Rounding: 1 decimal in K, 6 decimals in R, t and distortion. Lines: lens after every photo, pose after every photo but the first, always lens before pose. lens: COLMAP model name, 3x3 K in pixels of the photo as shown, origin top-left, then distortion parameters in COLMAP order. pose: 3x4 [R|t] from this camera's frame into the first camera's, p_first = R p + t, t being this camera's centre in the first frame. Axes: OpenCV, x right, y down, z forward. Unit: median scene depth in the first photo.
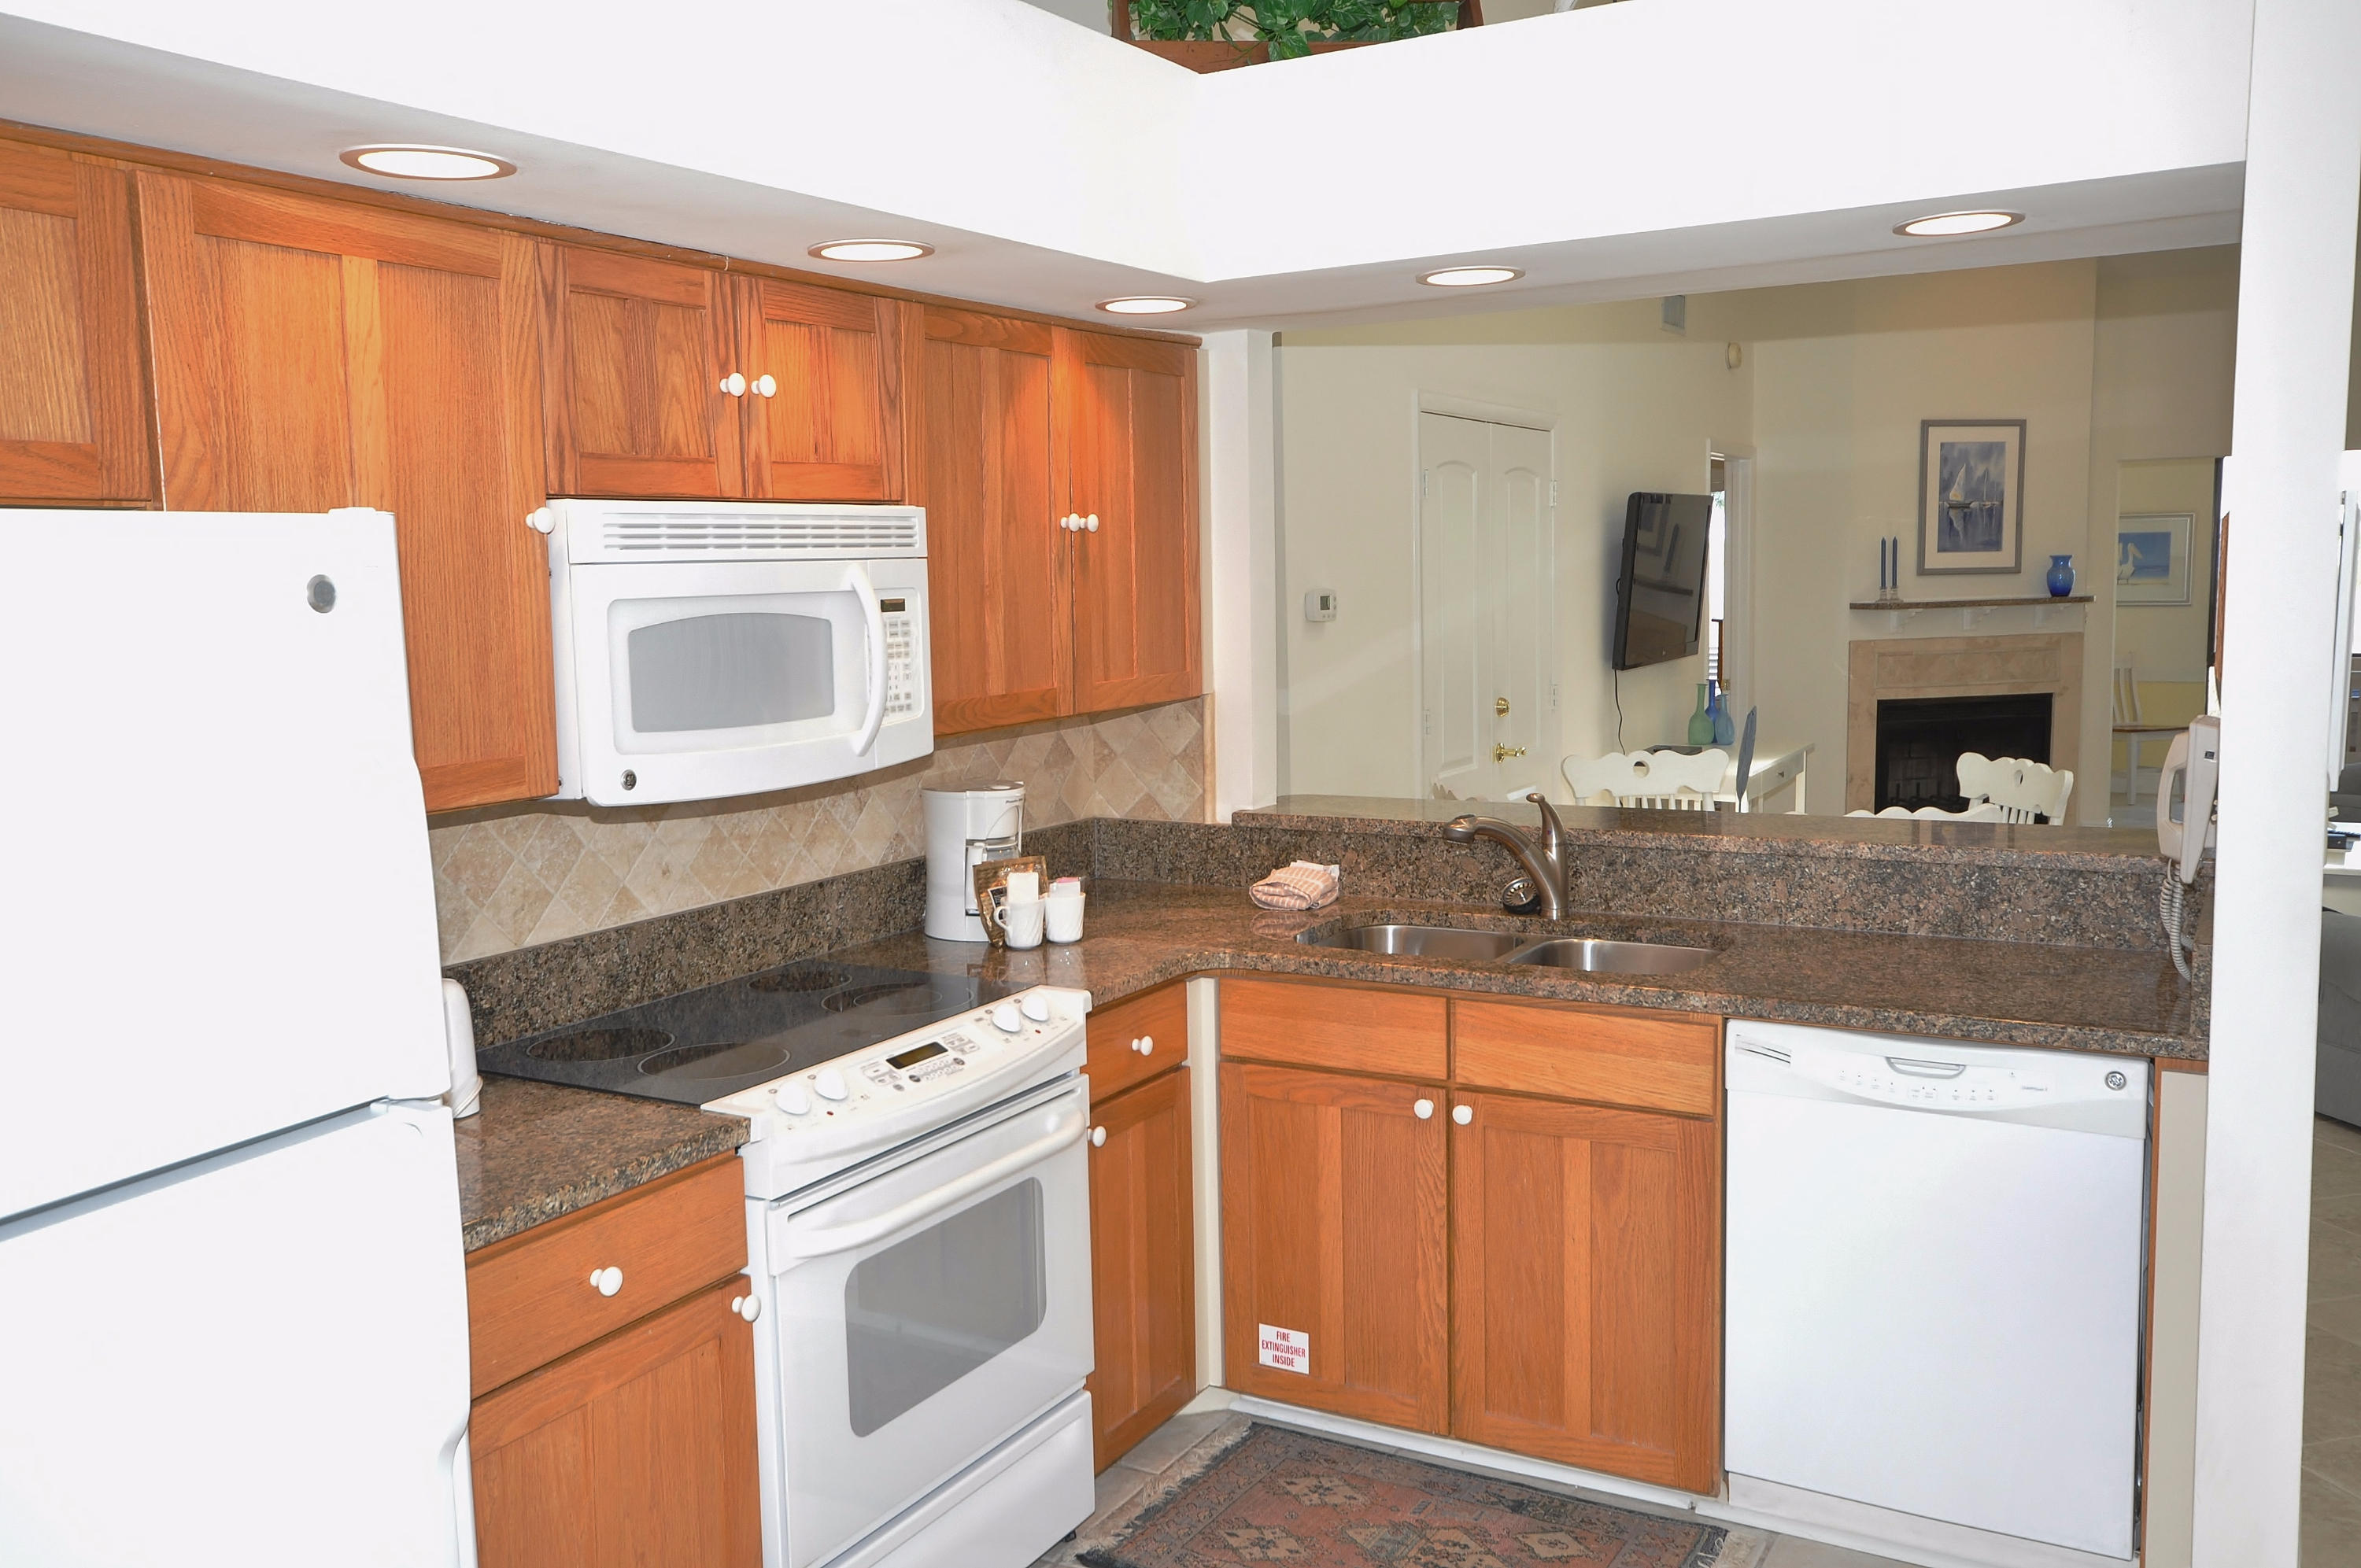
lens RADIAL K [[1976.1, 0, 1178.1], [0, 1976.1, 785.6], [0, 0, 1]] dist [0.018704, 0.006994]
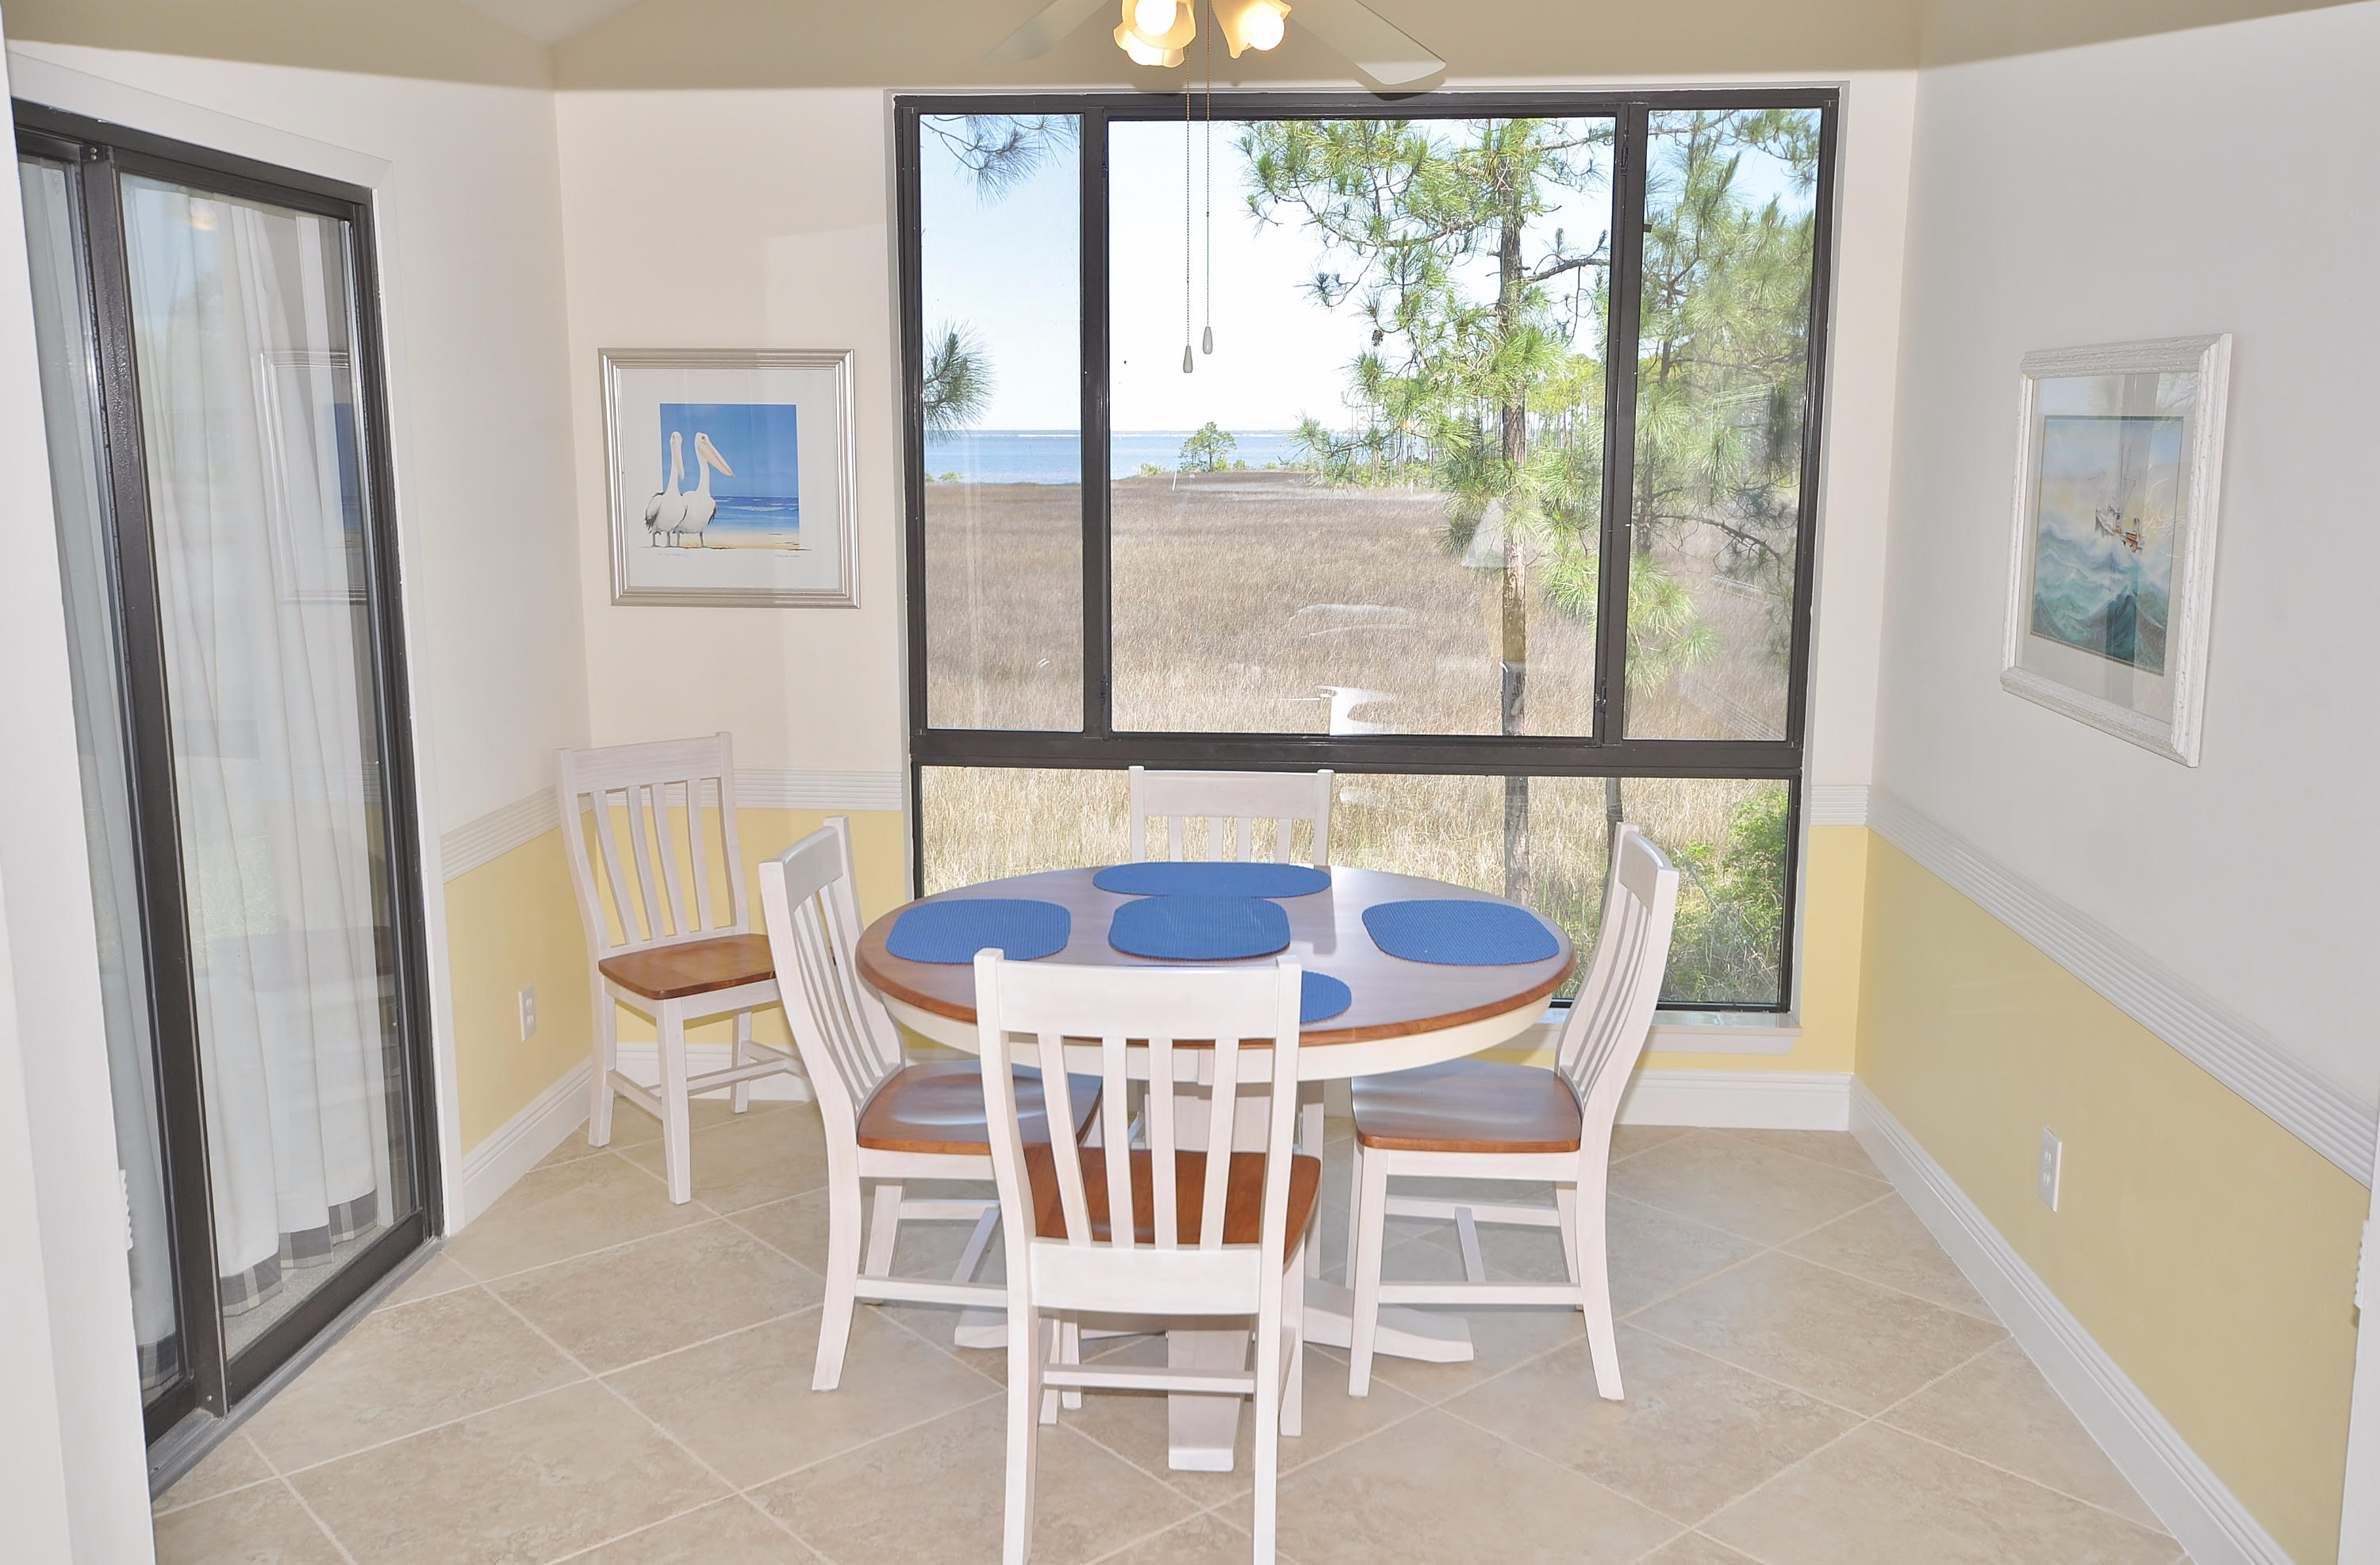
lens RADIAL K [[2015.0, 0, 1193.8], [0, 2015.0, 786.5], [0, 0, 1]] dist [0.003966, 0.000306]
pose [[0.903876, -0.048933, 0.424986, 0.518175], [0.024929, 0.997773, 0.061865, -0.101107], [-0.427067, -0.045324, 0.903083, 0.810084]]
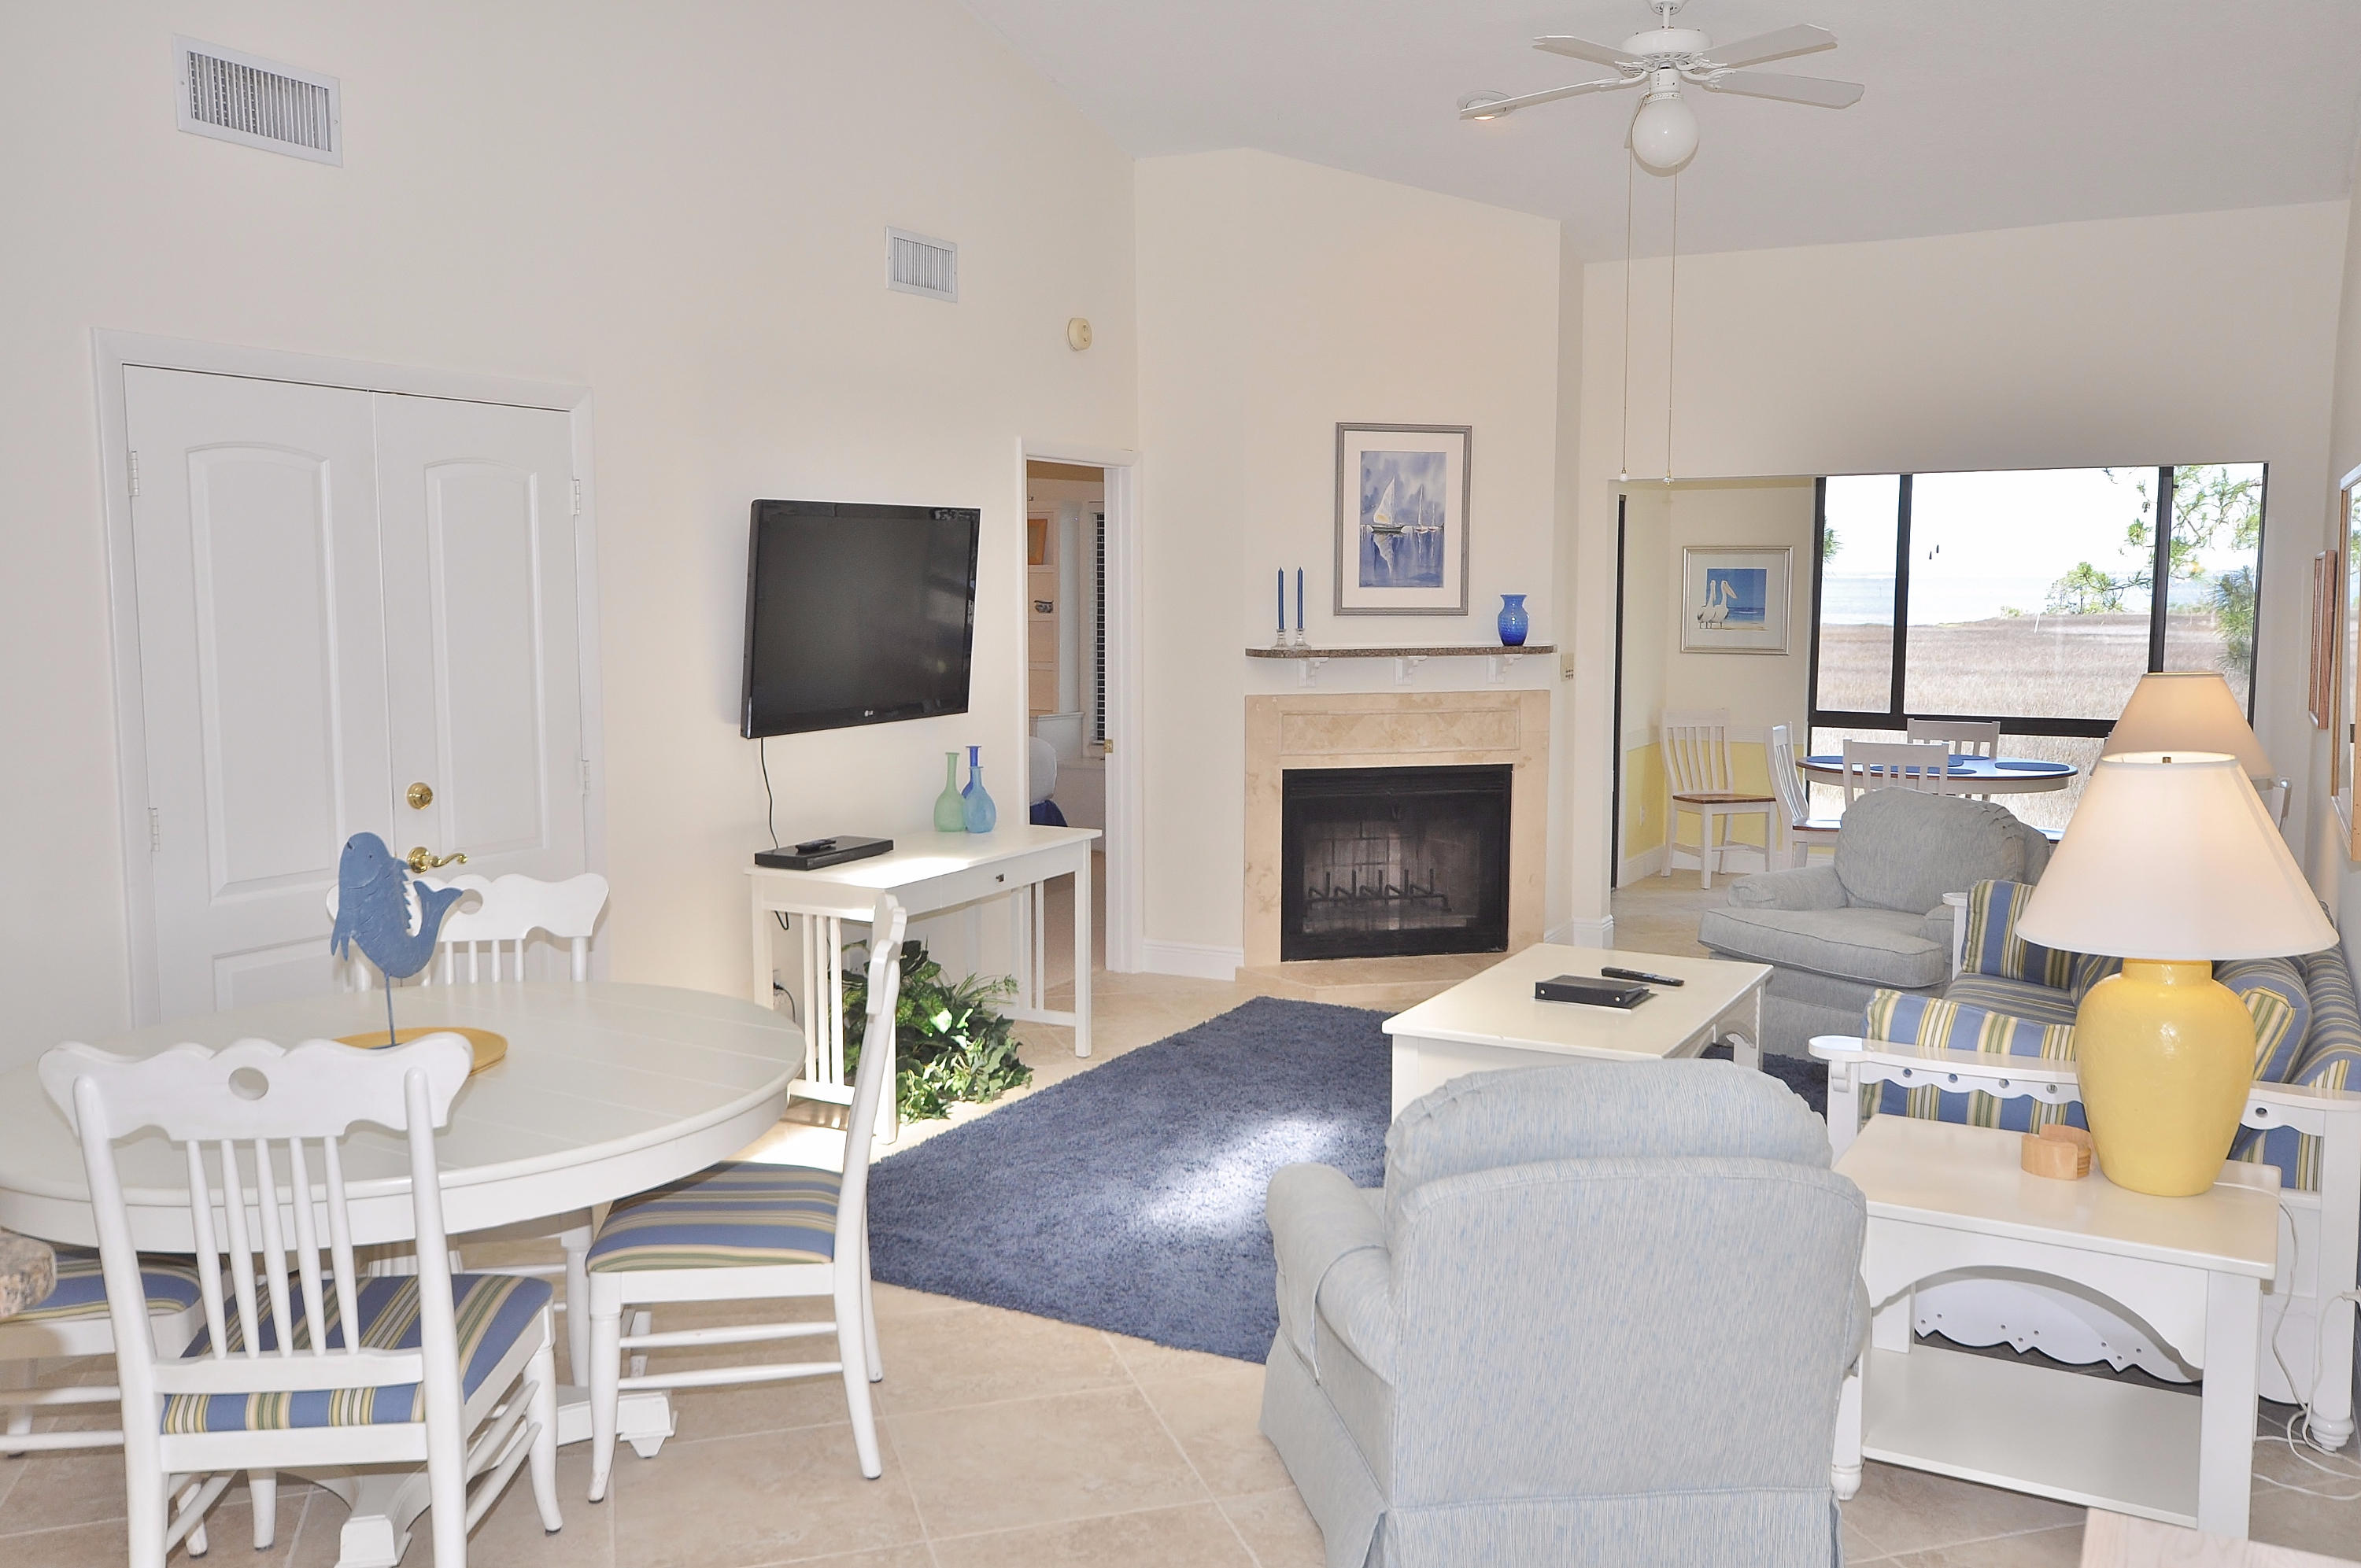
lens RADIAL K [[1976.1, 0, 1177.8], [0, 1976.1, 790.2], [0, 0, 1]] dist [0.018704, 0.006994]
pose [[0.999505, 0.019258, 0.024863, 0.290710], [-0.019149, 0.999806, -0.004627, -0.030240], [-0.024948, 0.004149, 0.999680, 0.199902]]
